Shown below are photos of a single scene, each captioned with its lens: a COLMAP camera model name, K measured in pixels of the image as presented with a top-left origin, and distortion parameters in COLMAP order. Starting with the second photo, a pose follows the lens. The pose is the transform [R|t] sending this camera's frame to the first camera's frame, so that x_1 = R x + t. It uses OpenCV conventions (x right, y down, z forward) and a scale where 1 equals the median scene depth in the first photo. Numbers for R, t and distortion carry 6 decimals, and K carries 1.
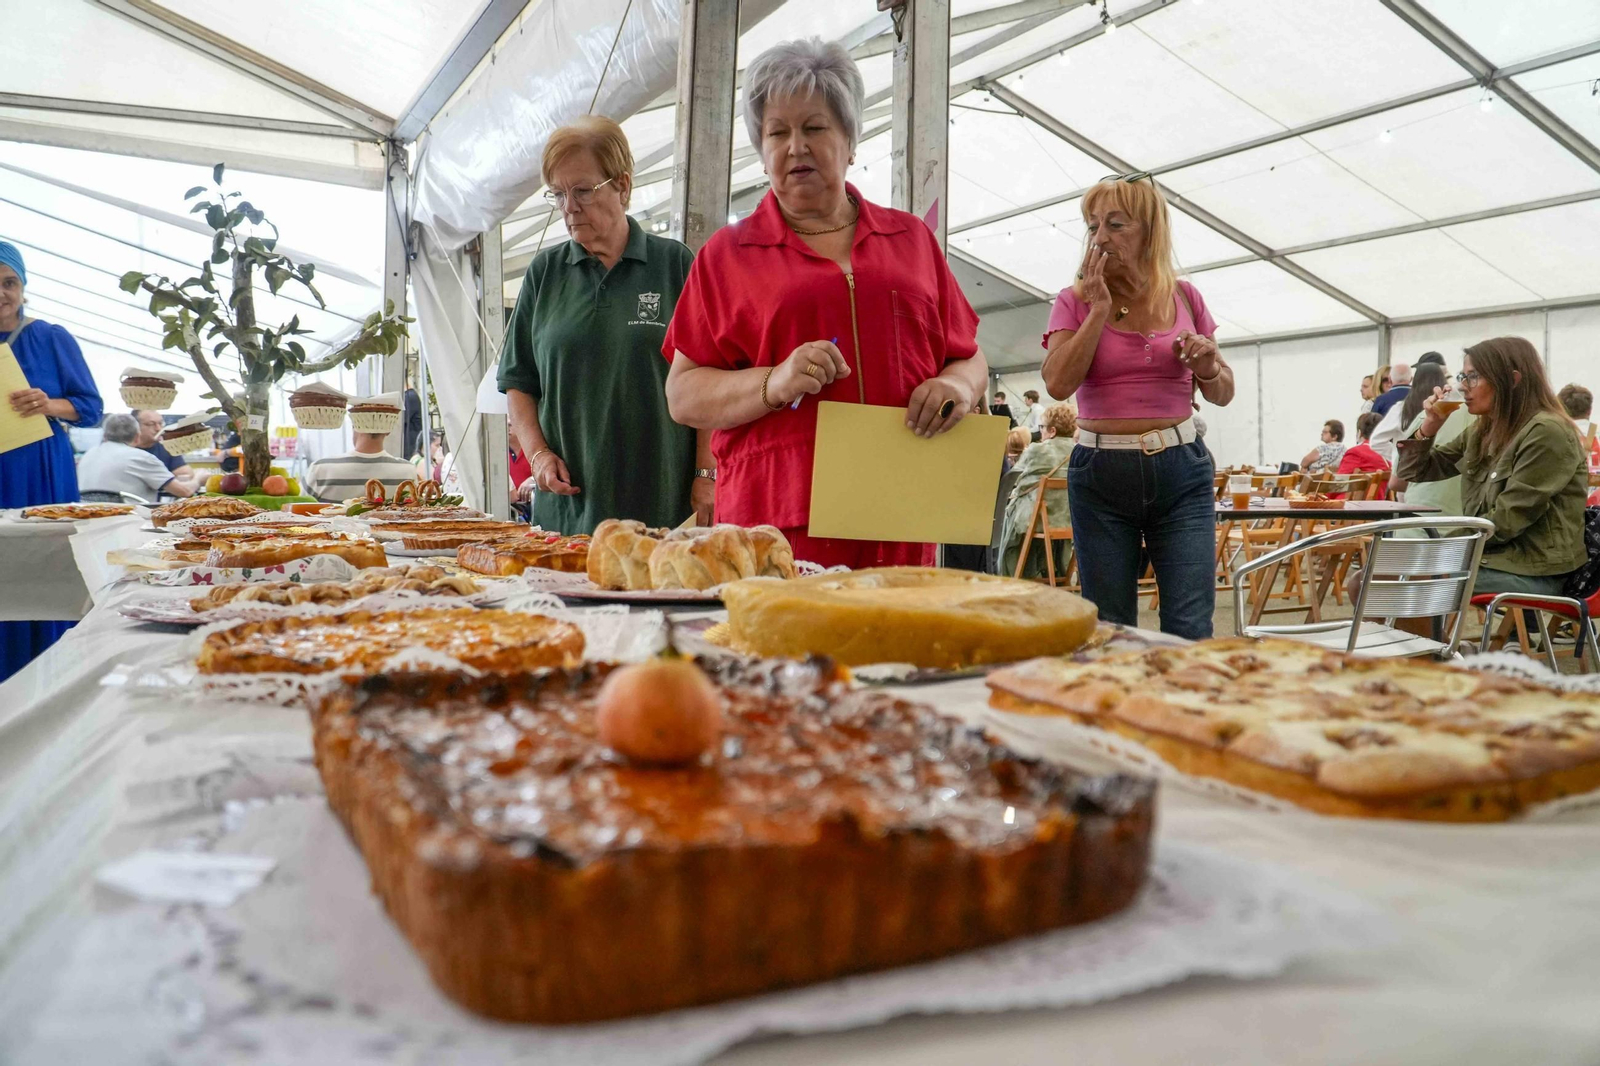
lens RADIAL K [[1284.7, 0, 806.3], [0, 1284.7, 533.4], [0, 0, 1]] dist [0.003758, -0.015833]
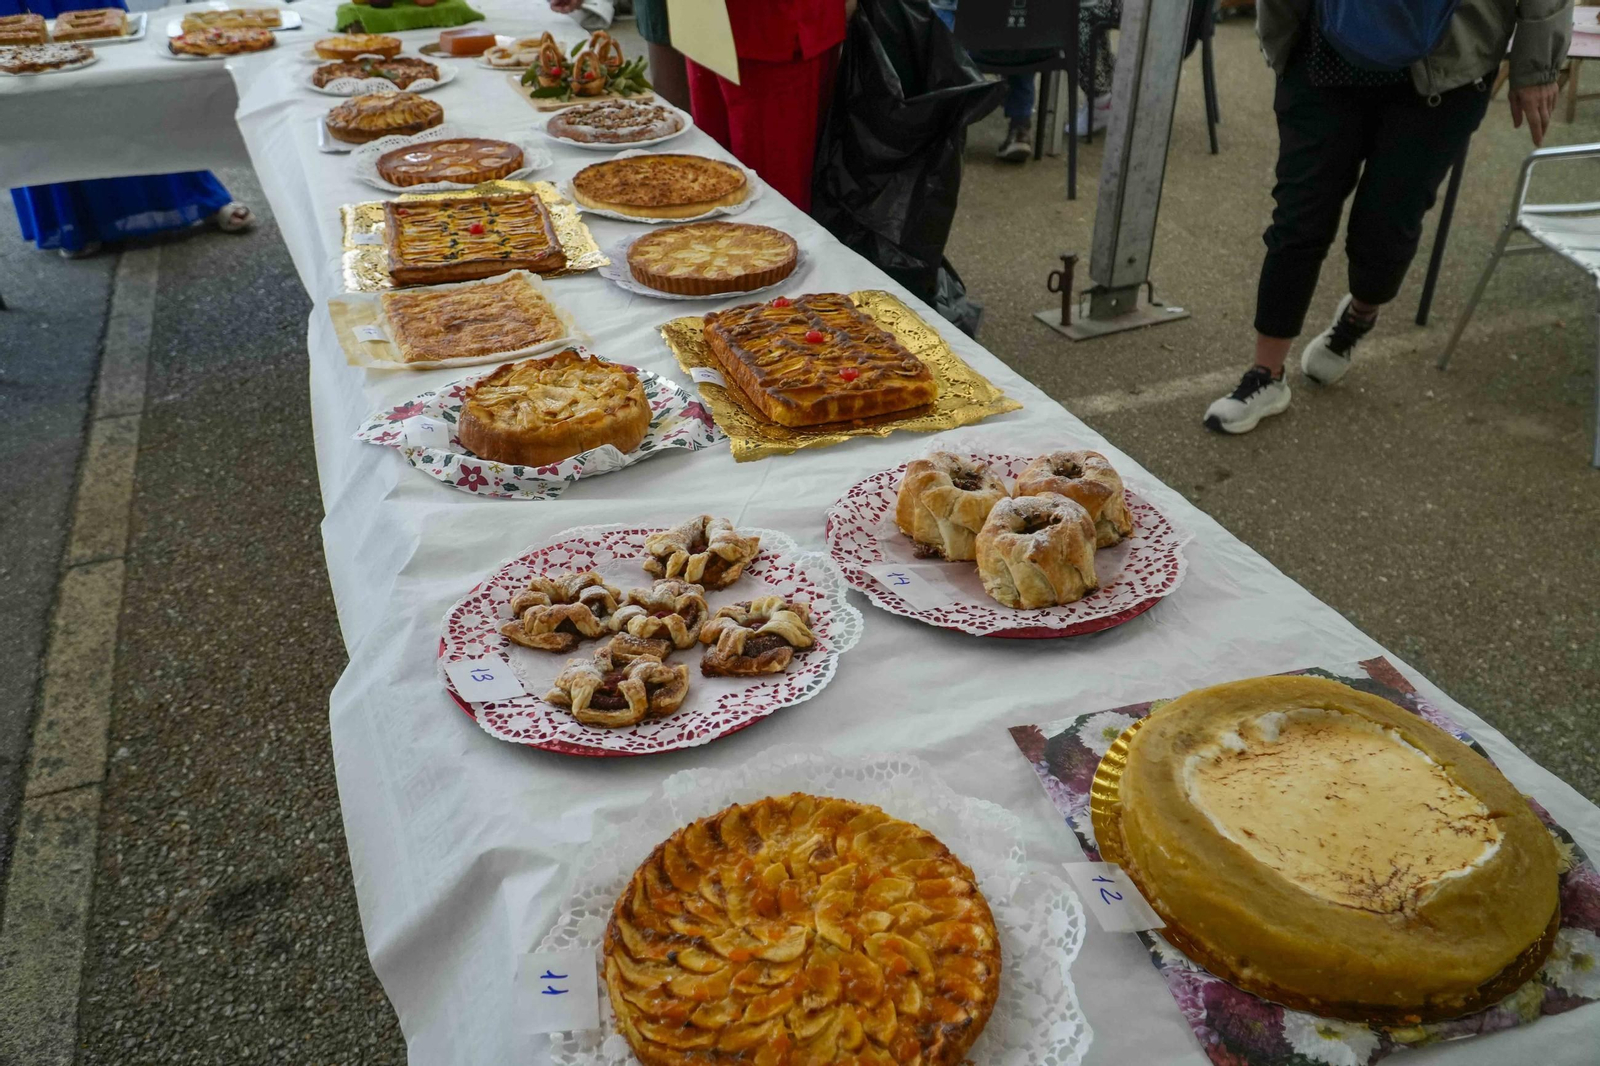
lens RADIAL K [[1284.7, 0, 803.4], [0, 1284.7, 528.0], [0, 0, 1]] dist [0.003758, -0.015833]
pose [[0.994645, 0.056788, -0.086349, -0.027583], [-0.008627, 0.878211, 0.478195, -0.068850], [0.102989, -0.474890, 0.873998, 0.036187]]
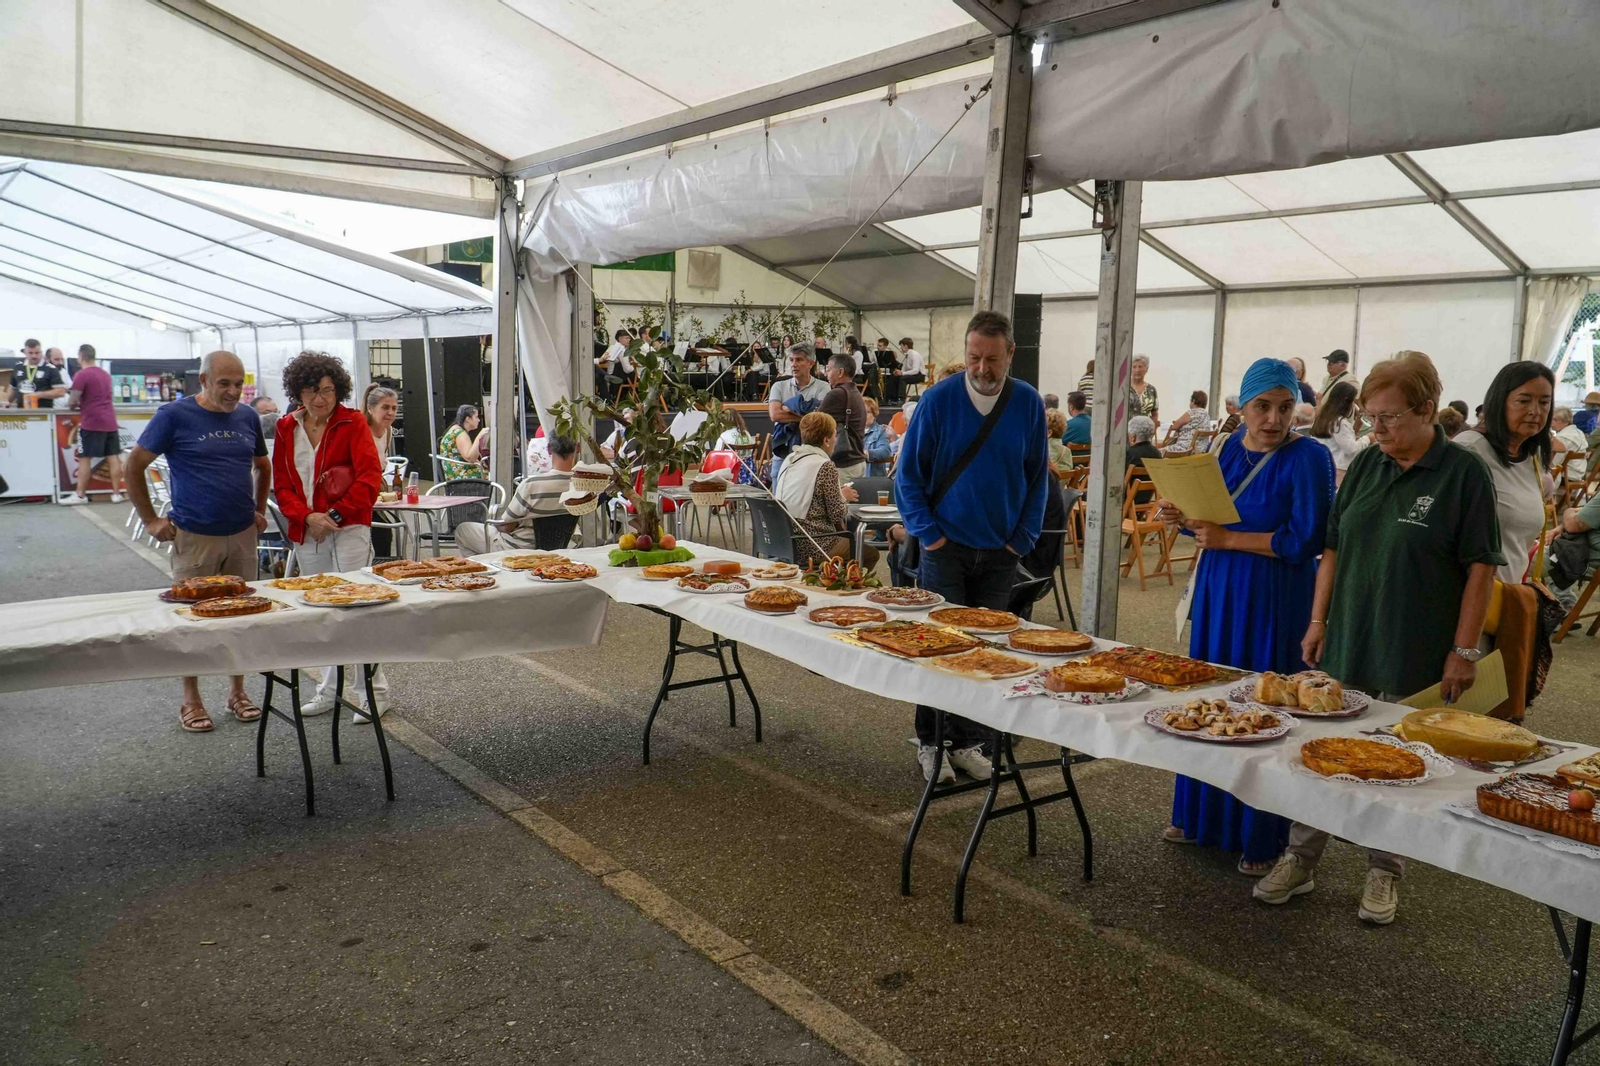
lens RADIAL K [[1284.7, 0, 803.4], [0, 1284.7, 529.0], [0, 0, 1]] dist [0.003758, -0.015833]
pose [[0.987591, -0.002027, 0.157035, -0.240556], [-0.009763, 0.997190, 0.074270, -0.078489], [-0.156744, -0.074881, 0.984796, -0.207145]]
